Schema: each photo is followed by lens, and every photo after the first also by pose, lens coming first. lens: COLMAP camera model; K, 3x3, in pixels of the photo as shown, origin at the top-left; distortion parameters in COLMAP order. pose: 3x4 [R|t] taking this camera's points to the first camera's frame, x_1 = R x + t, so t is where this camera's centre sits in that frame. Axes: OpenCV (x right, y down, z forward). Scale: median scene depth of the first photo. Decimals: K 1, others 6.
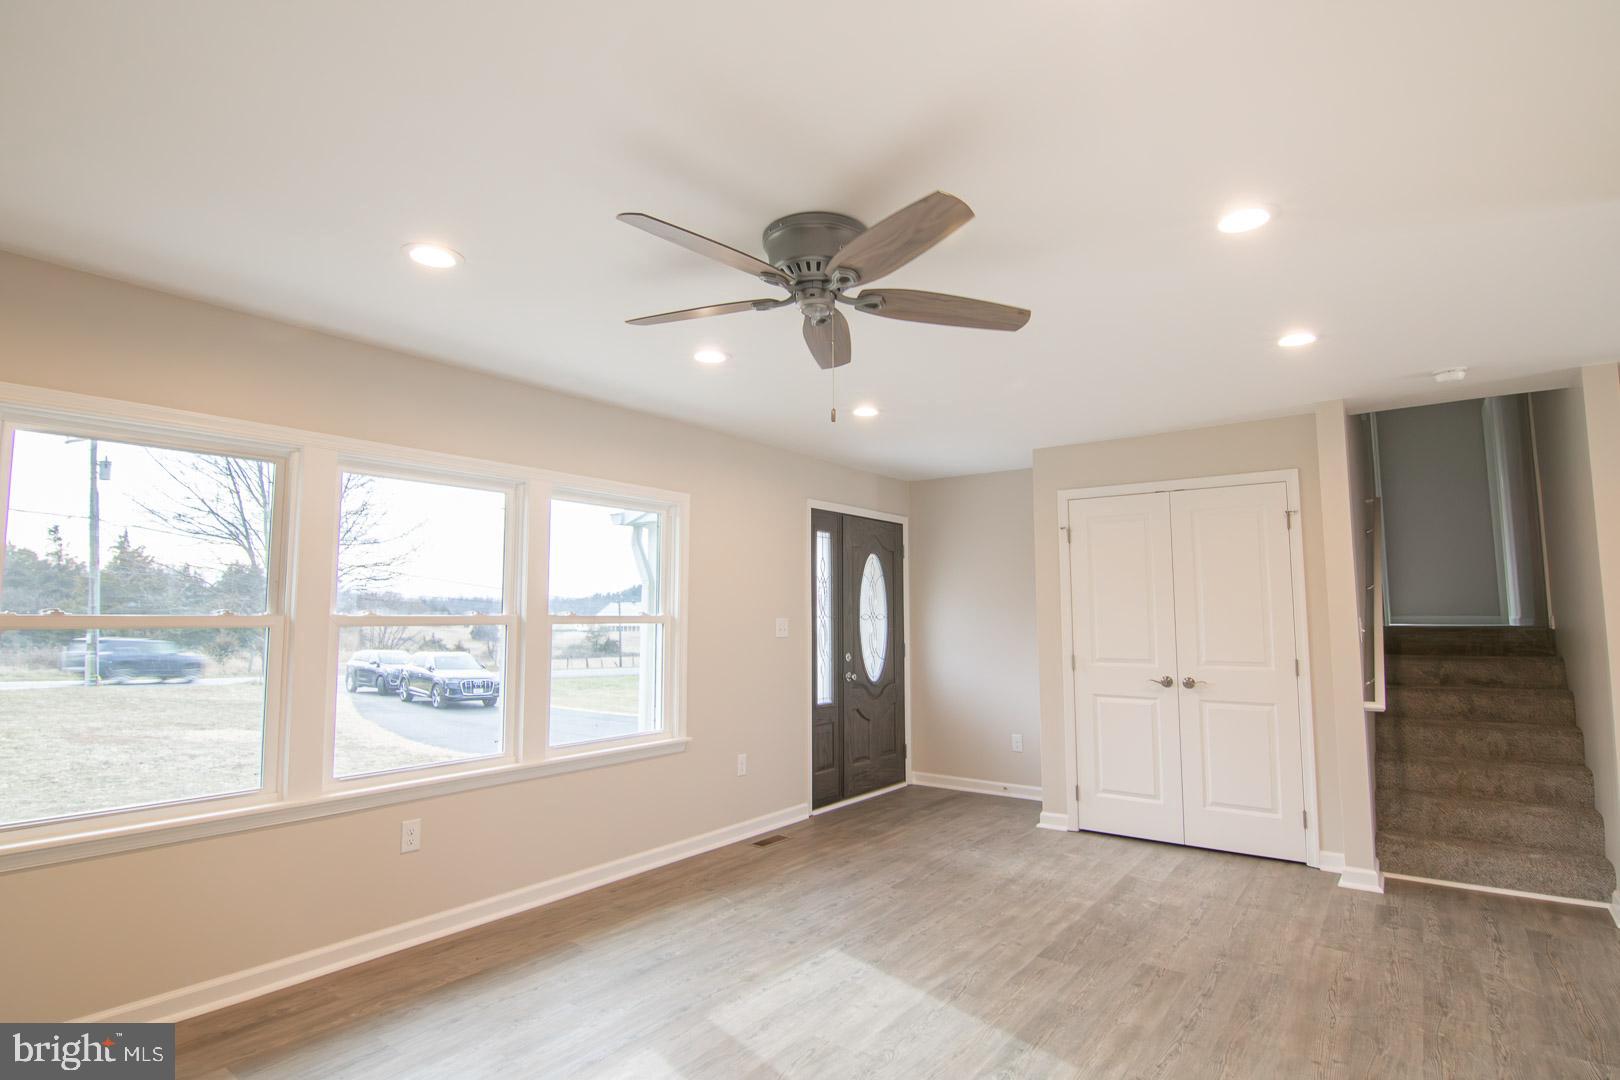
lens RADIAL K [[829.1, 0, 806.2], [0, 829.1, 540.1], [0, 0, 1]] dist [-0.002136, -0.011924]
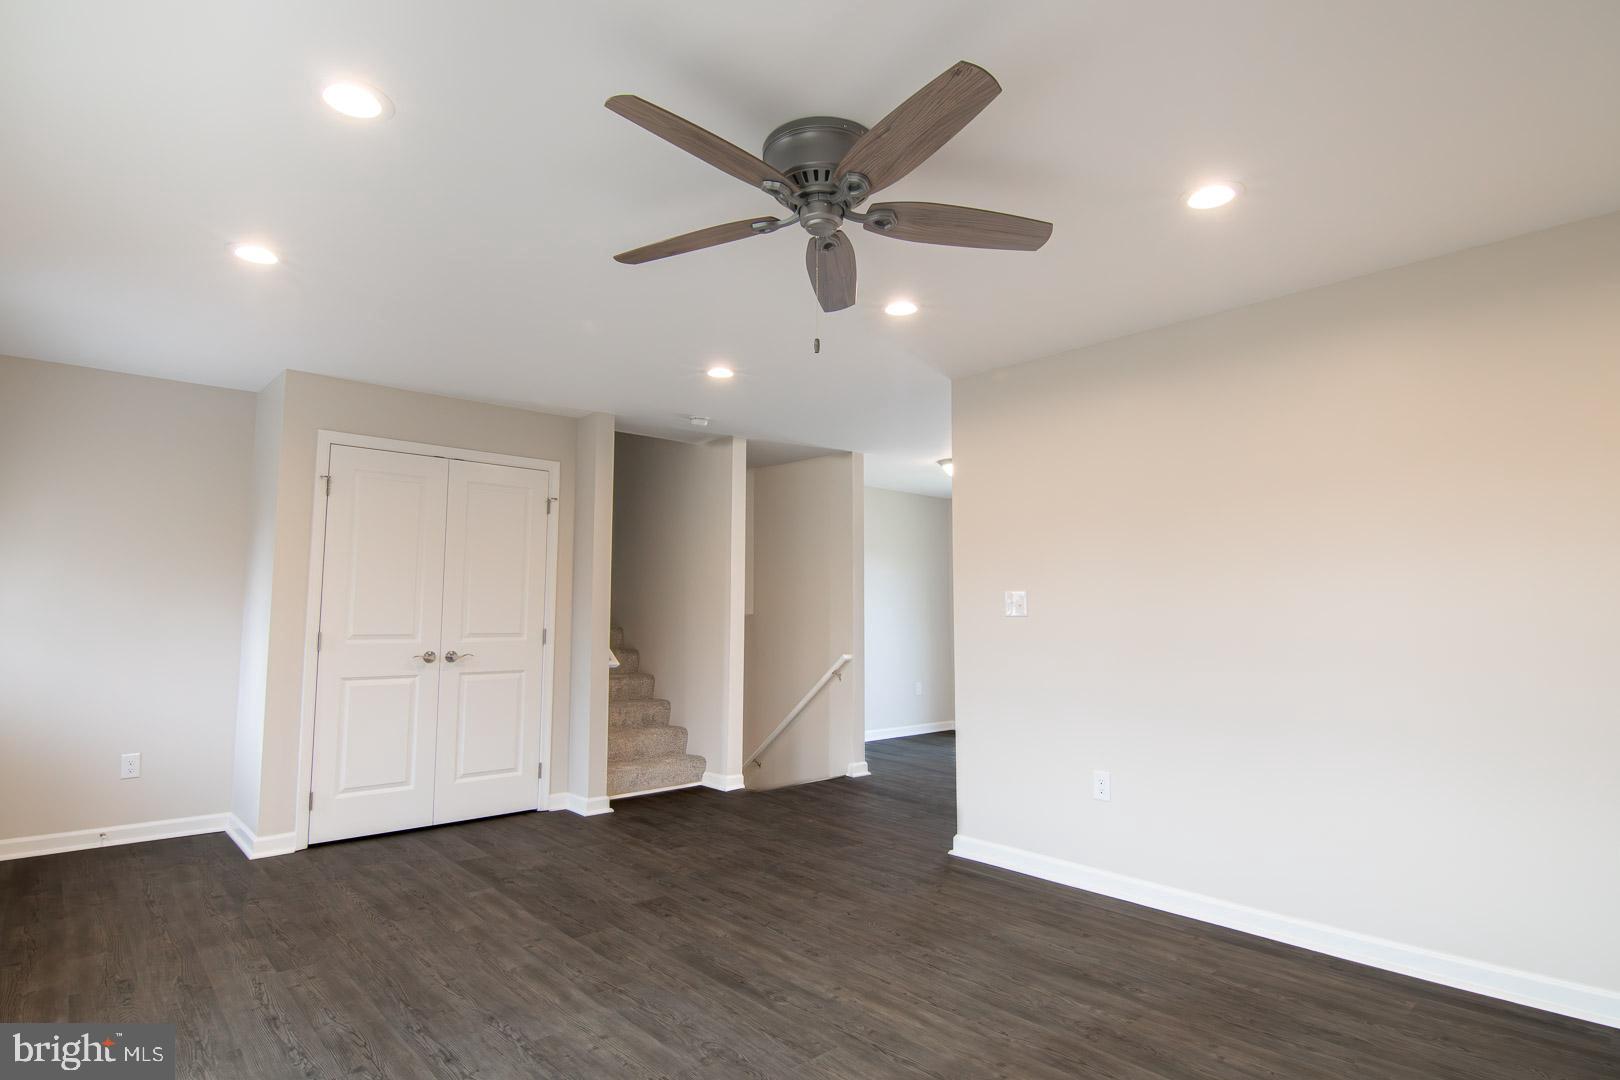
lens RADIAL K [[839.8, 0, 817.7], [0, 839.8, 536.0], [0, 0, 1]] dist [-0.019302, -0.001114]
pose [[0.171090, 0.095145, 0.980651, -0.610465], [-0.093687, 0.992387, -0.079938, 0.095678], [-0.980791, -0.078197, 0.178701, 0.564877]]
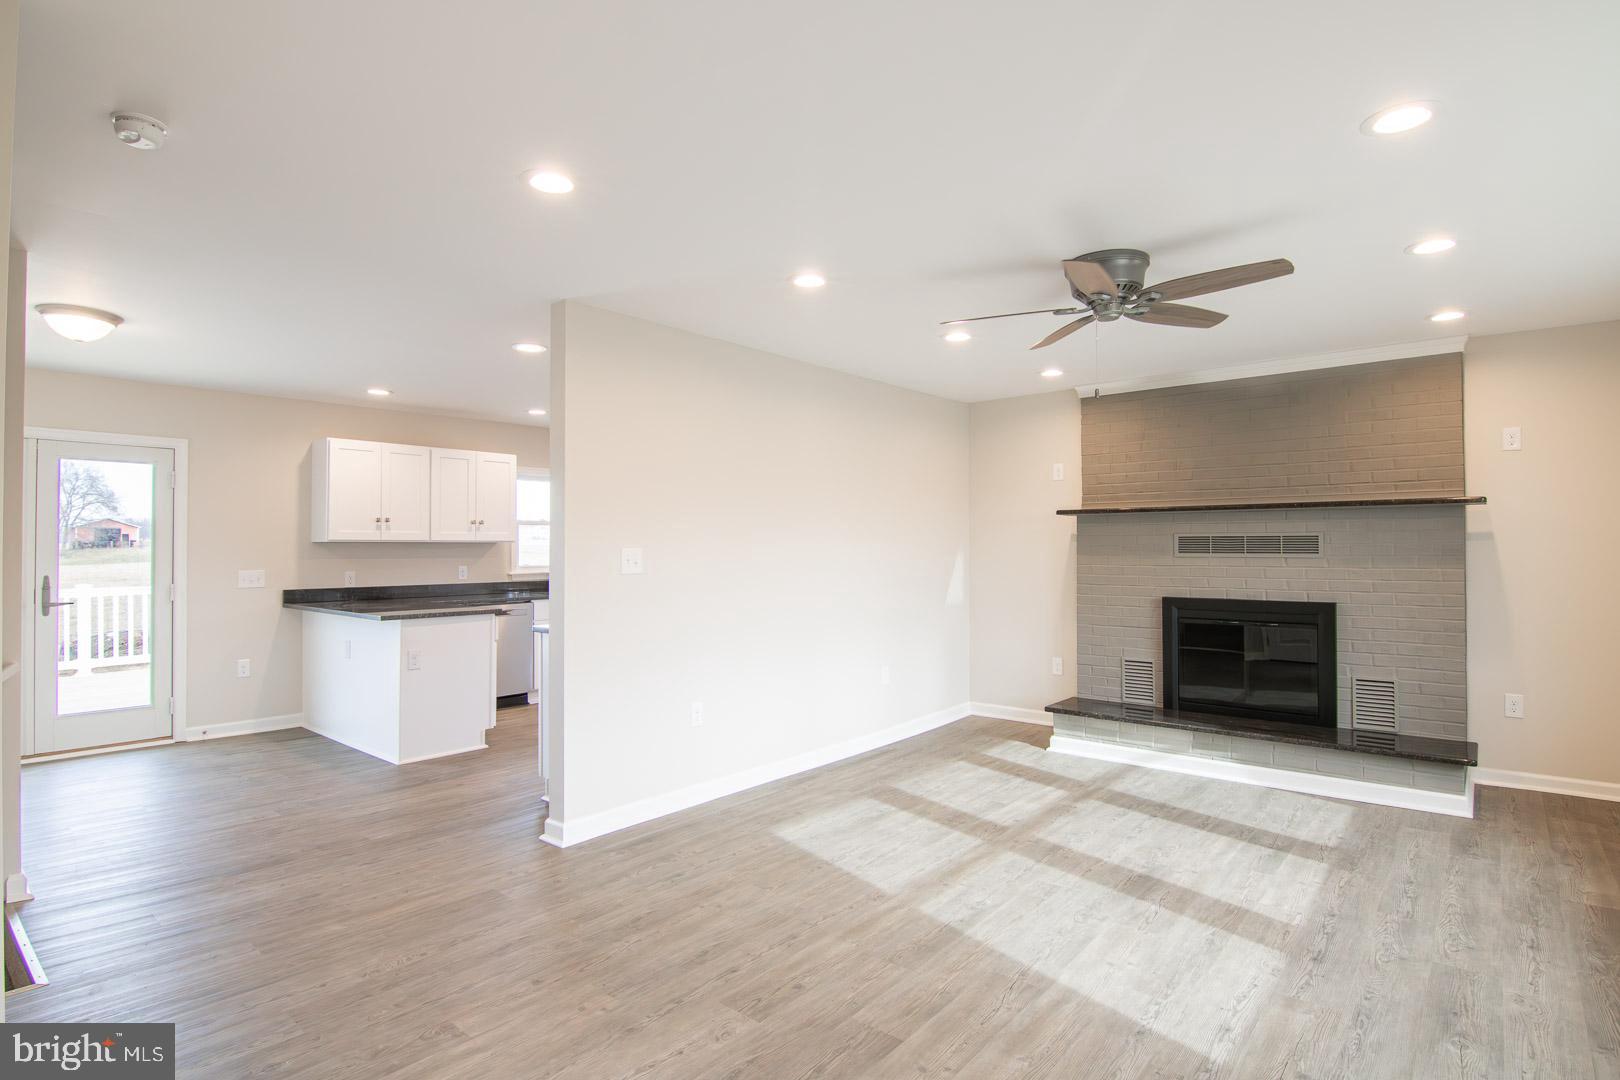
lens RADIAL K [[824.7, 0, 810.0], [0, 824.7, 540.0], [0, 0, 1]] dist [-0.000437, -0.016242]
pose [[-0.998705, 0.004956, 0.050636, 0.302717], [0.000102, 0.995438, -0.095408, 0.152635], [-0.050878, -0.095279, -0.994150, 1.621827]]
